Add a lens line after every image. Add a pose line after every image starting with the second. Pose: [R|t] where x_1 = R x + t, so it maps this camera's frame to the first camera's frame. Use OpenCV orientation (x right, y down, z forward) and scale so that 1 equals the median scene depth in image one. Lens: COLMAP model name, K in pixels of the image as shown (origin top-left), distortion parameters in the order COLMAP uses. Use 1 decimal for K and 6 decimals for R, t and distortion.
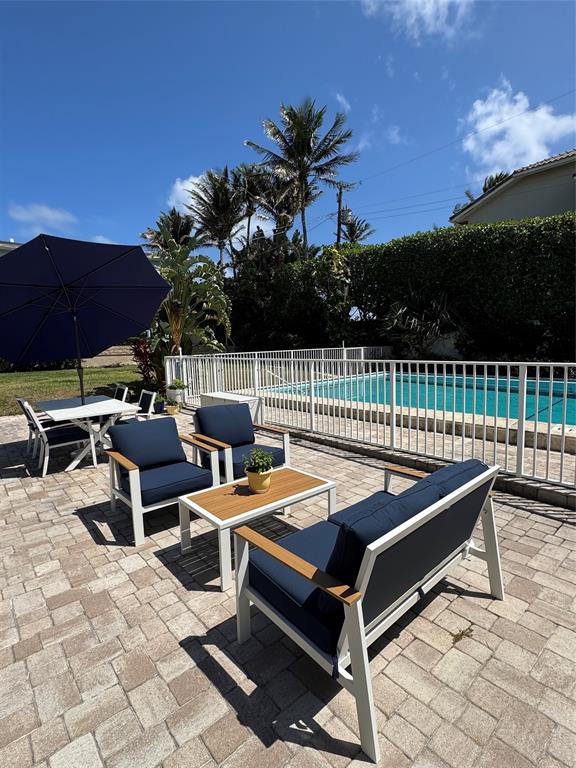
lens RADIAL K [[380.8, 0, 288.0], [0, 380.8, 384.0], [0, 0, 1]] dist [-0.002750, -0.000241]
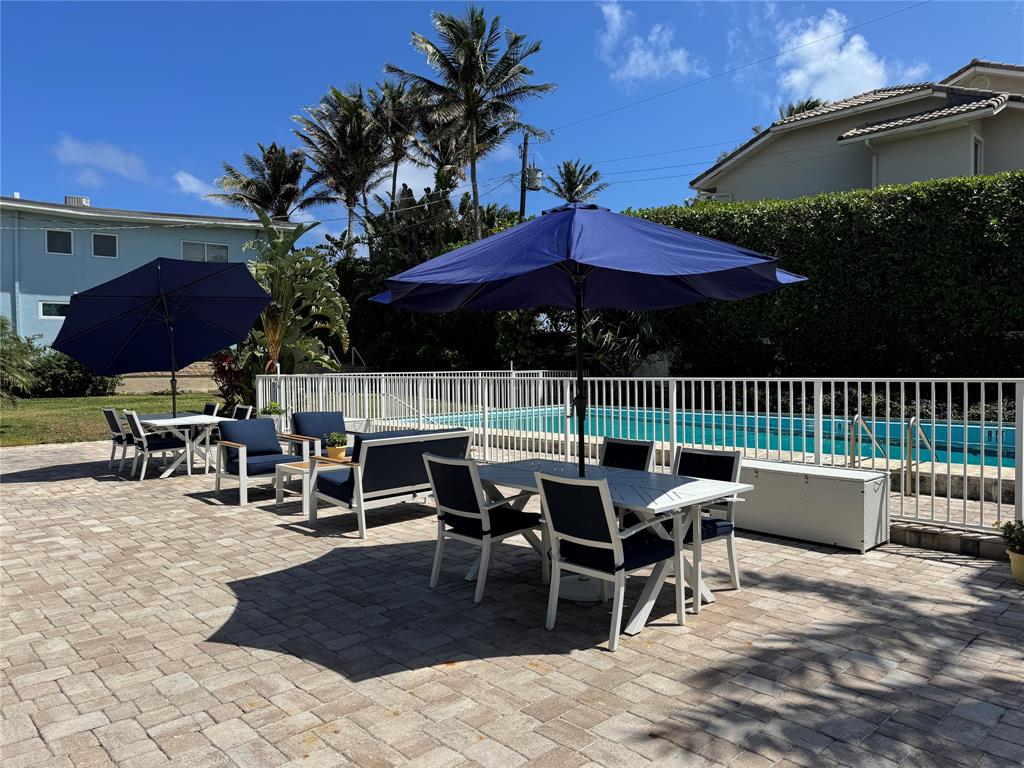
lens RADIAL K [[724.6, 0, 512.0], [0, 724.6, 384.0], [0, 0, 1]] dist [0.088259, -0.098471]
pose [[0.998961, 0.019384, 0.041243, 0.075852], [-0.015882, 0.996372, -0.083611, 0.035536], [-0.042714, 0.082869, 0.995645, -0.286078]]
